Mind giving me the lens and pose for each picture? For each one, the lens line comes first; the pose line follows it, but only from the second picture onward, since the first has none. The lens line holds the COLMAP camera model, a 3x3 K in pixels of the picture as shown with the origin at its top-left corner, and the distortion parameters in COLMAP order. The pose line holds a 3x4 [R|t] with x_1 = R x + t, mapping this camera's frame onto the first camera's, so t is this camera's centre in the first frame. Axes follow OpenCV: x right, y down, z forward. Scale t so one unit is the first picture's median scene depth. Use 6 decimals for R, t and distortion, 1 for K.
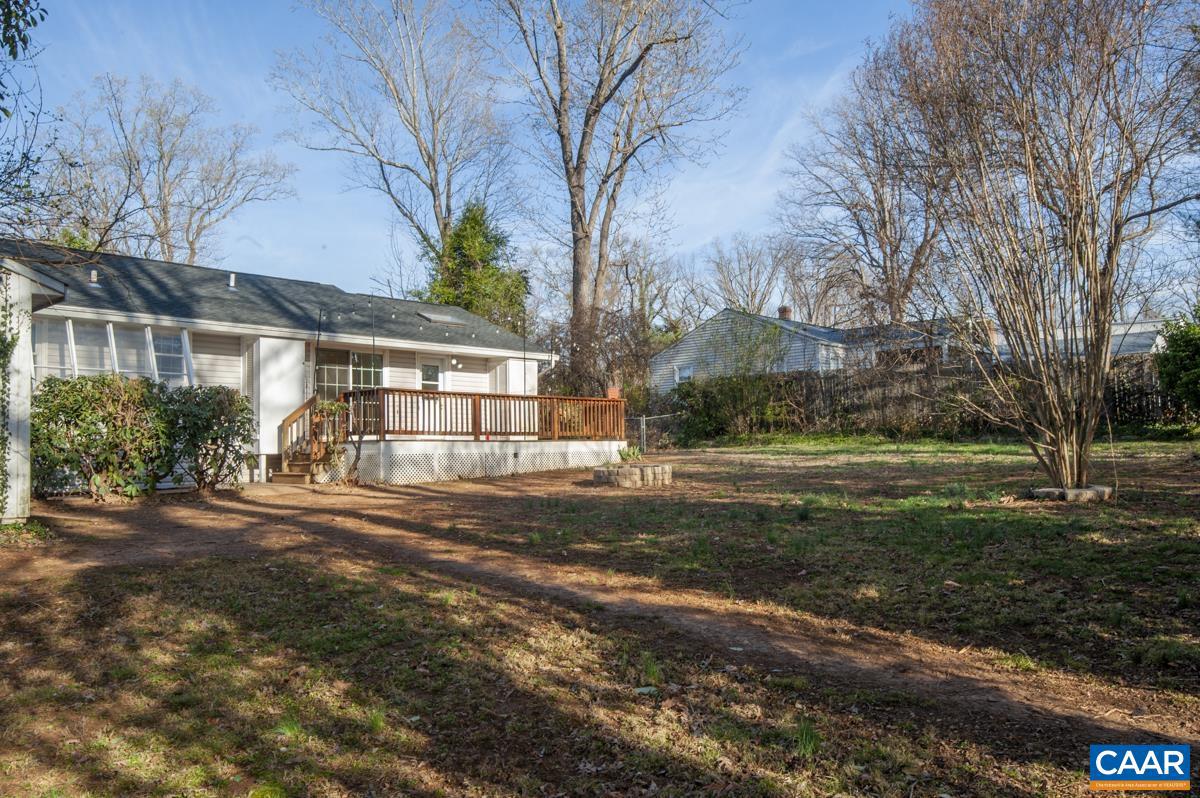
lens RADIAL K [[875.0, 0, 606.7], [0, 875.0, 401.6], [0, 0, 1]] dist [0.005949, 0.003945]
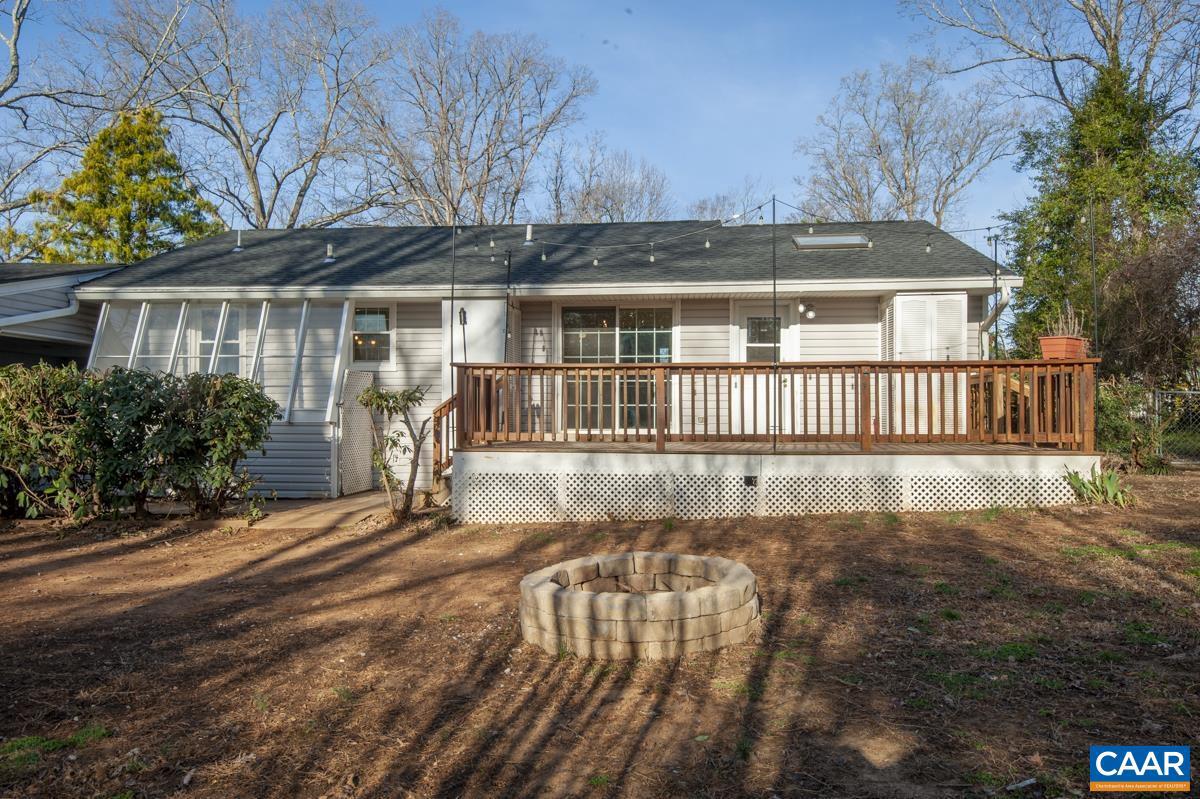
lens RADIAL K [[802.4, 0, 599.0], [0, 802.4, 408.0], [0, 0, 1]] dist [0.000737, 0.000115]
pose [[0.596836, 0.006079, -0.802340, 0.193824], [0.034123, 0.998874, 0.032951, 0.000253], [0.801637, -0.047045, 0.595957, 0.573765]]
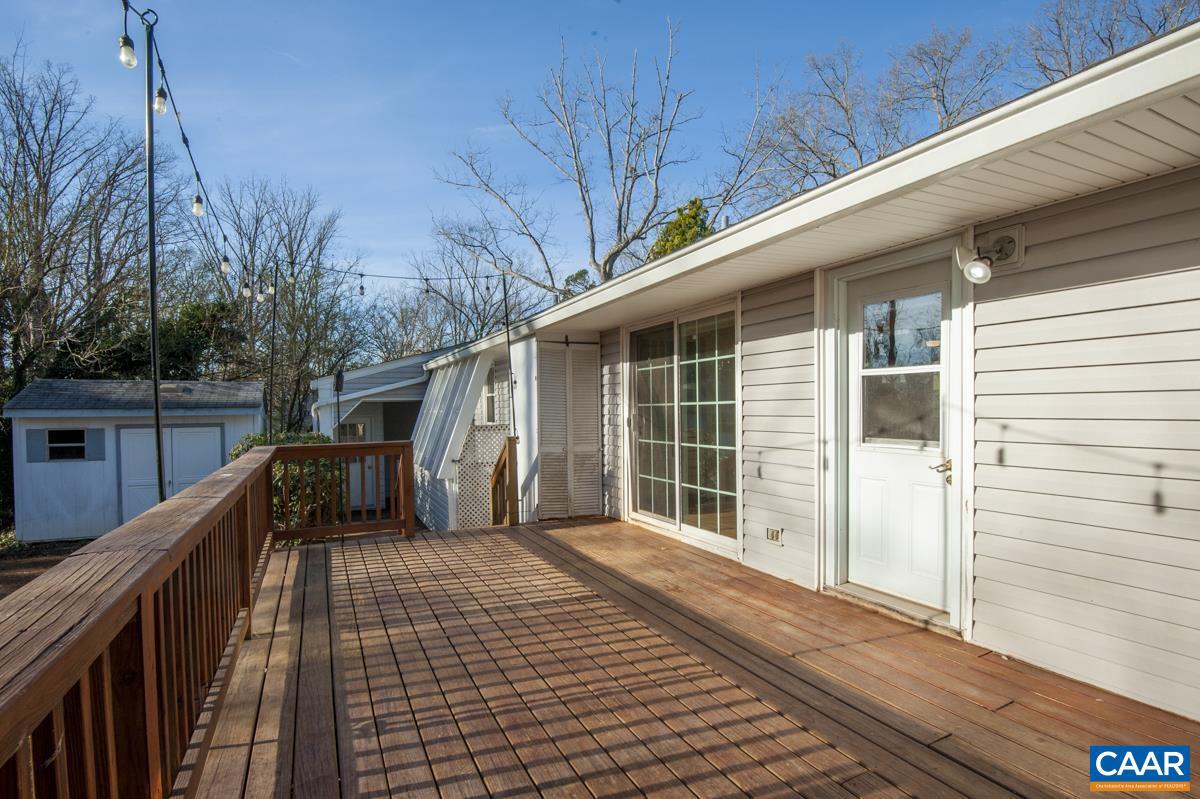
lens RADIAL K [[577.1, 0, 598.1], [0, 577.1, 427.2], [0, 0, 1]] dist [-0.022533, -0.002454]
pose [[-0.362749, 0.049911, -0.930549, -0.020154], [0.072573, 0.997045, 0.025187, -0.016352], [0.929057, -0.058396, -0.365299, 1.002540]]
